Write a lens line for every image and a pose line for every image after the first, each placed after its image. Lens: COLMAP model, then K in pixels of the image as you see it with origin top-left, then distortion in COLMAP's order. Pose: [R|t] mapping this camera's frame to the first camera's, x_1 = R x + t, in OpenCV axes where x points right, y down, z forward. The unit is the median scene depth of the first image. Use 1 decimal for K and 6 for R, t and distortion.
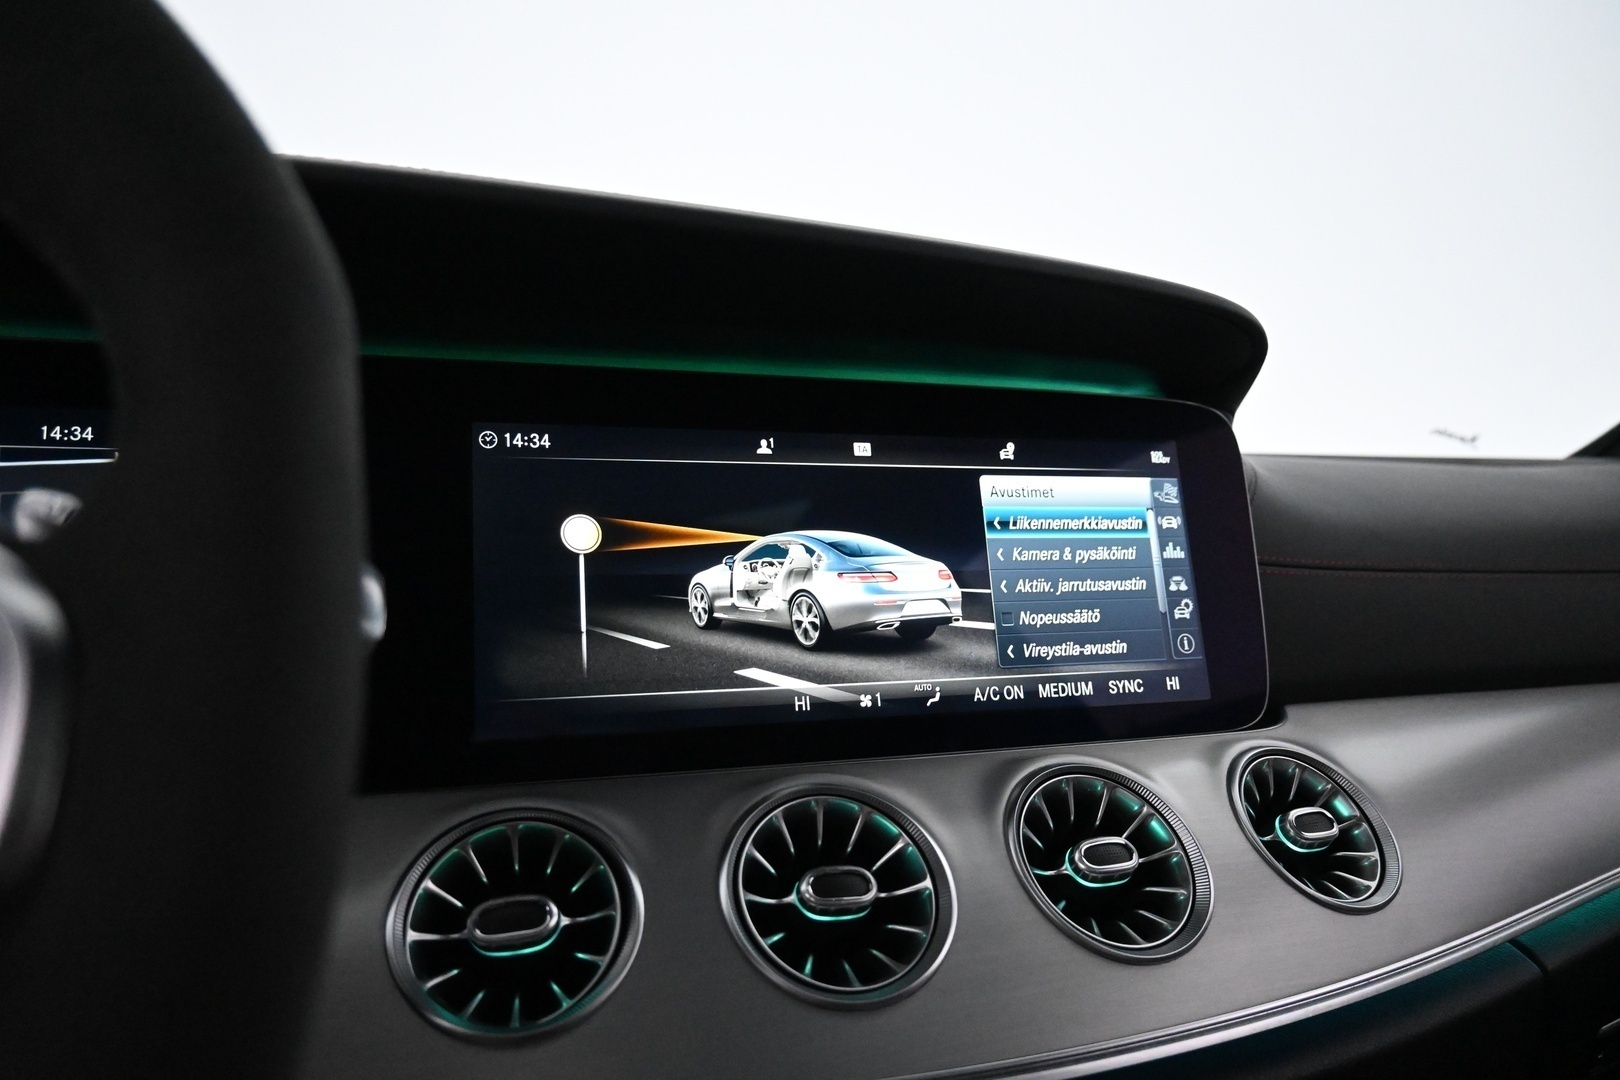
lens RADIAL K [[1096.5, 0, 815.9], [0, 1096.5, 551.6], [0, 0, 1]] dist [0.000322, -0.001437]
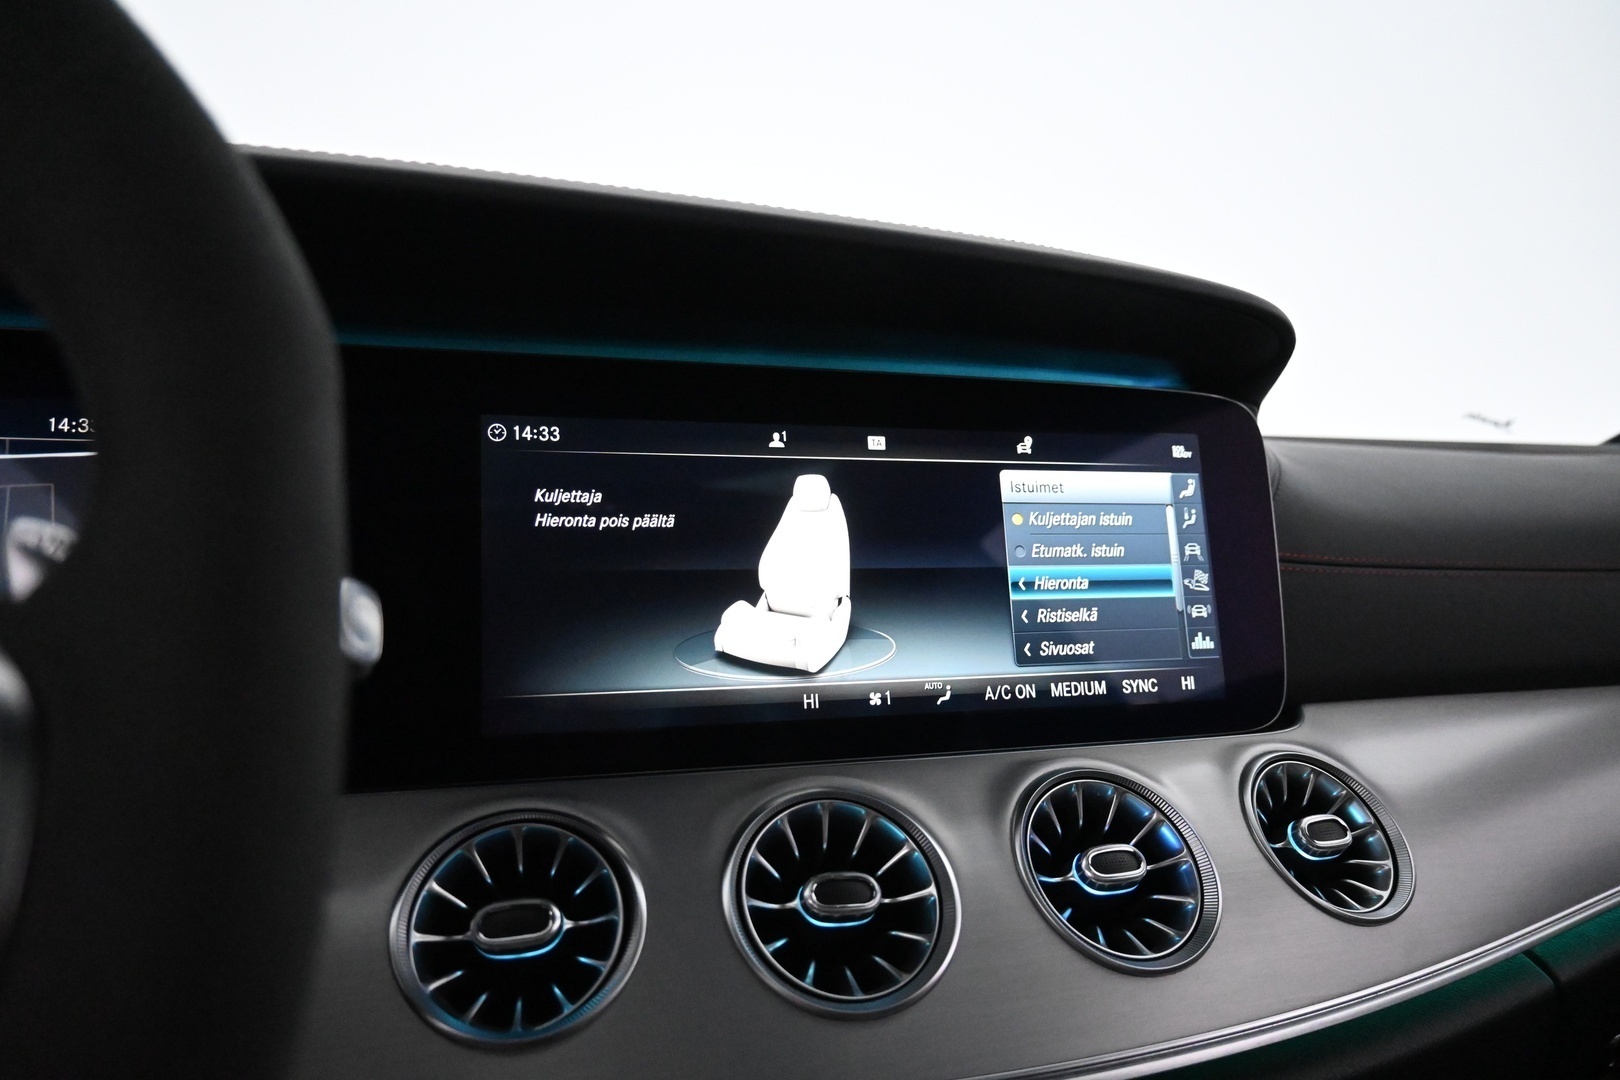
lens RADIAL K [[1096.5, 0, 814.7], [0, 1096.5, 551.7], [0, 0, 1]] dist [0.000322, -0.001437]
pose [[0.999660, 0.015502, -0.020953, 0.011011], [-0.014690, 0.999155, 0.038391, -0.039996], [0.021531, -0.038070, 0.999043, 0.014561]]
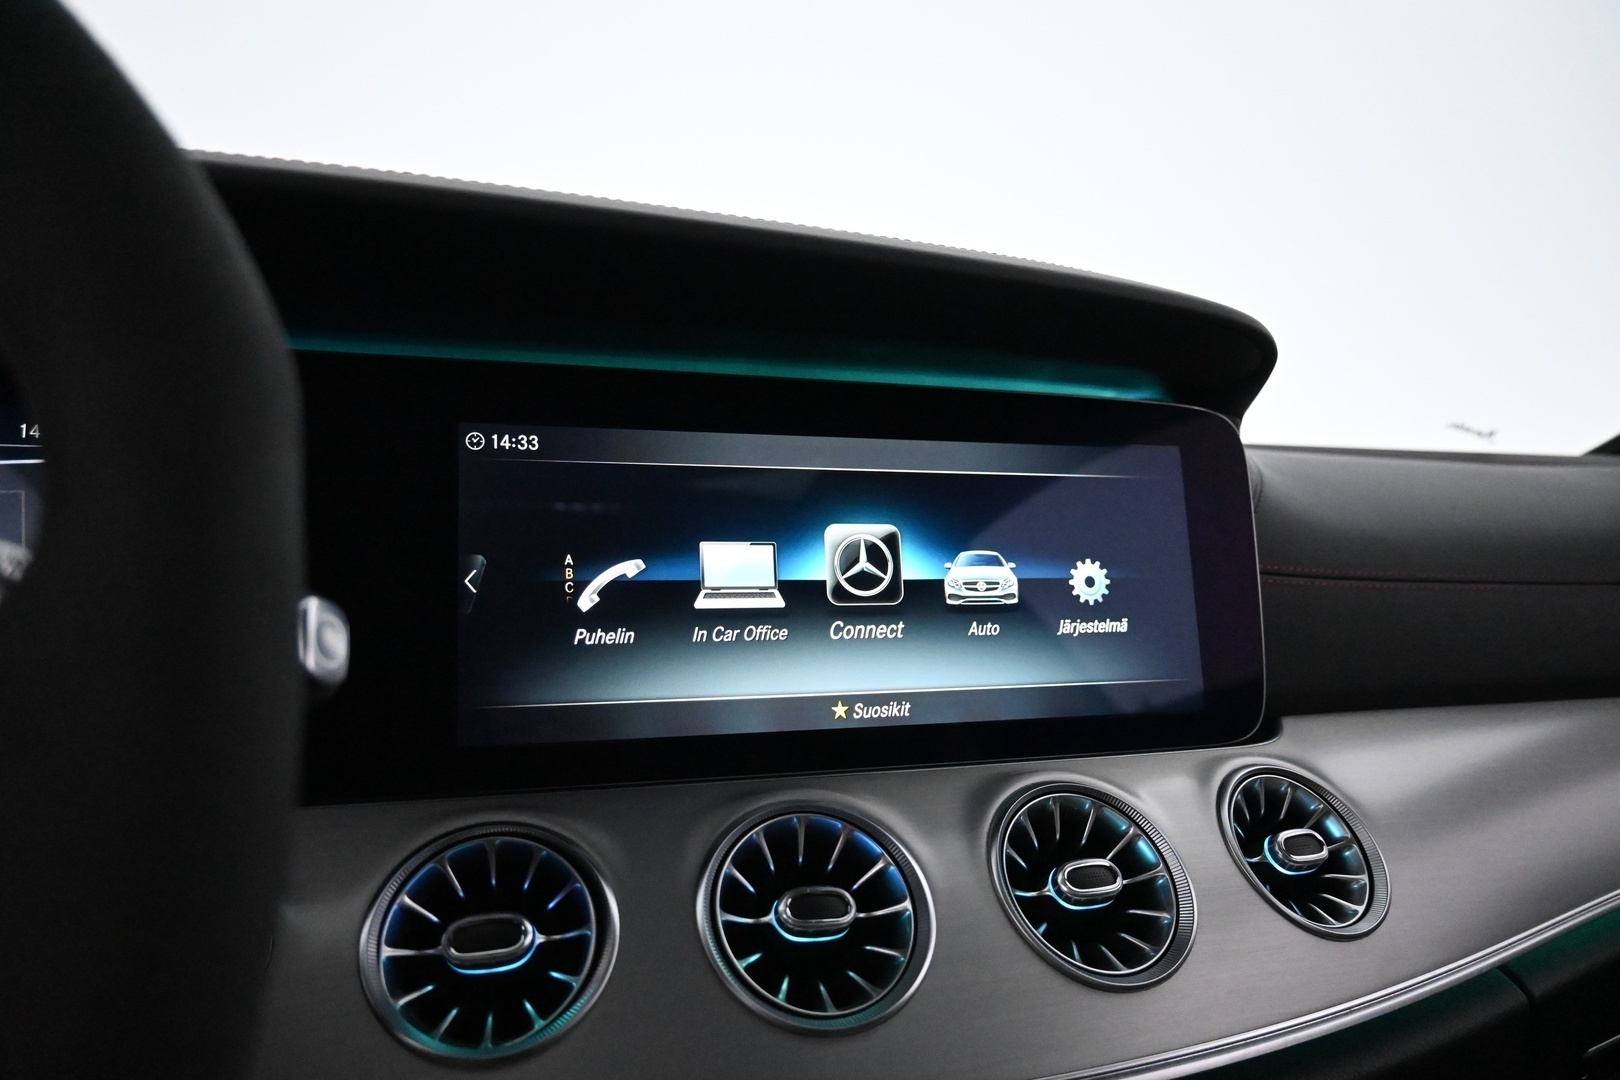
lens RADIAL K [[1096.5, 0, 814.0], [0, 1096.5, 551.7], [0, 0, 1]] dist [0.000322, -0.001437]
pose [[0.999649, 0.023290, -0.012601, 0.021792], [-0.022766, 0.998931, 0.040228, -0.053795], [0.013525, -0.039927, 0.999111, 0.018243]]
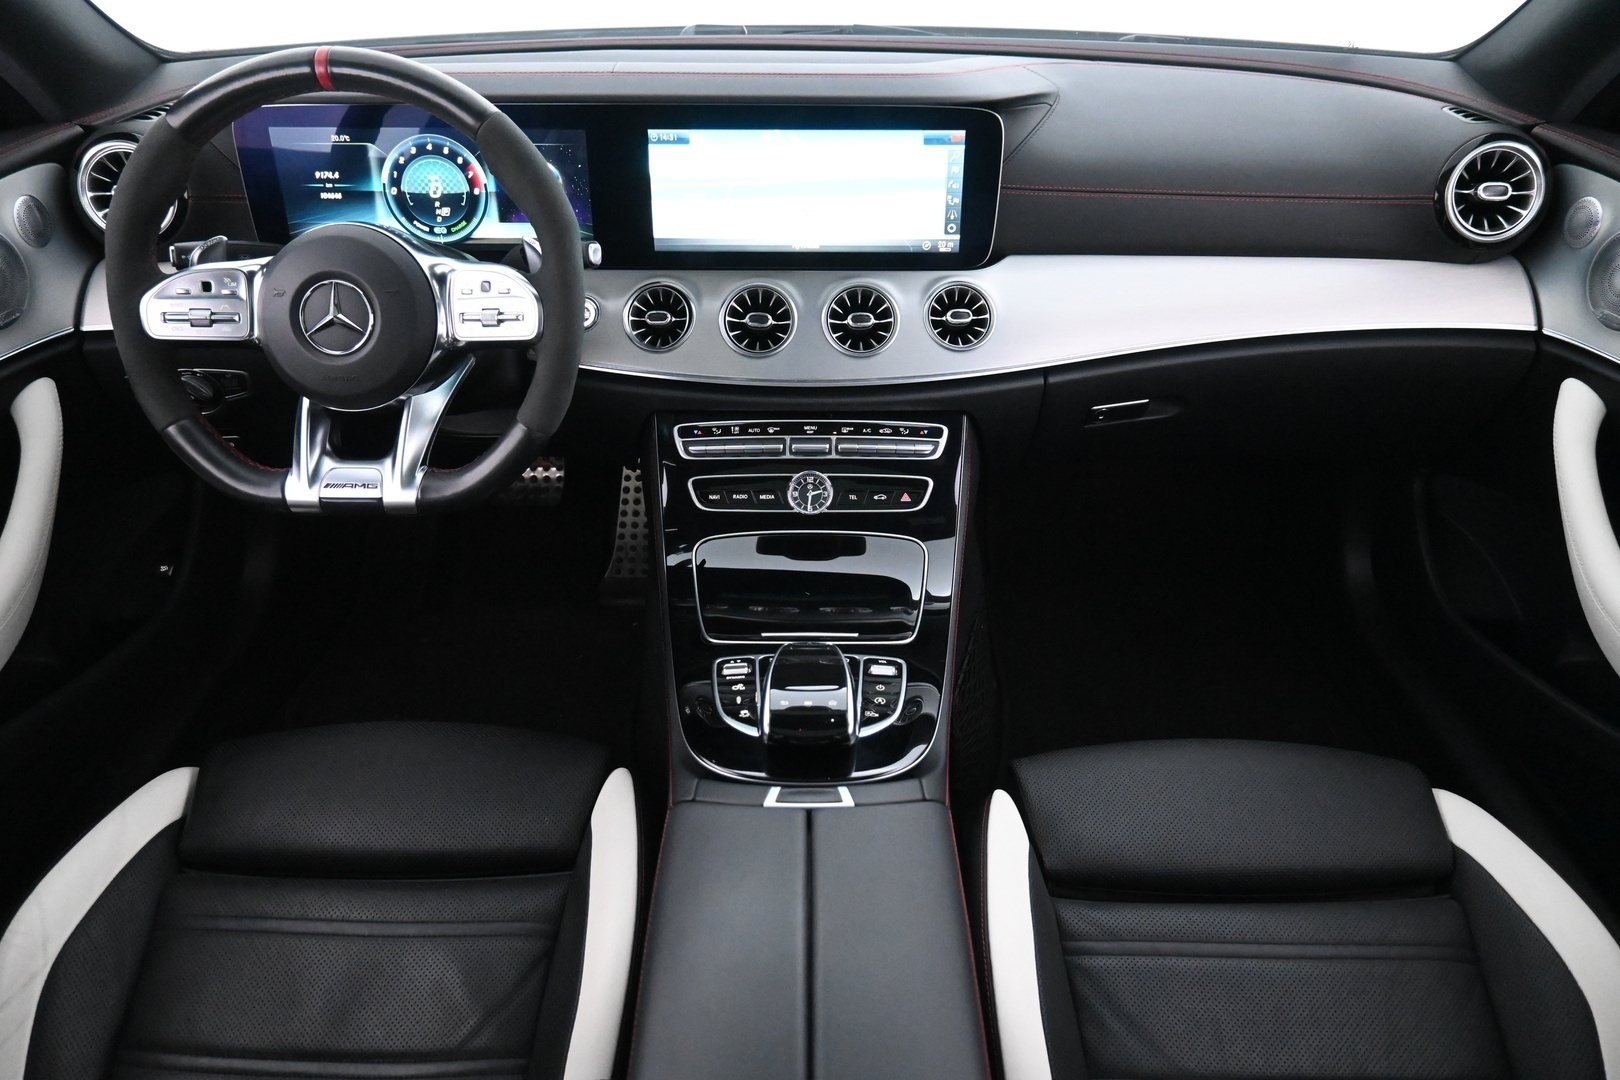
lens RADIAL K [[1096.5, 0, 806.4], [0, 1096.5, 540.9], [0, 0, 1]] dist [0.000322, -0.001437]
pose [[0.940024, 0.201812, -0.275002, 1.054591], [0.000499, 0.805389, 0.592746, -0.959063], [0.341107, -0.557333, 0.756985, -1.537657]]
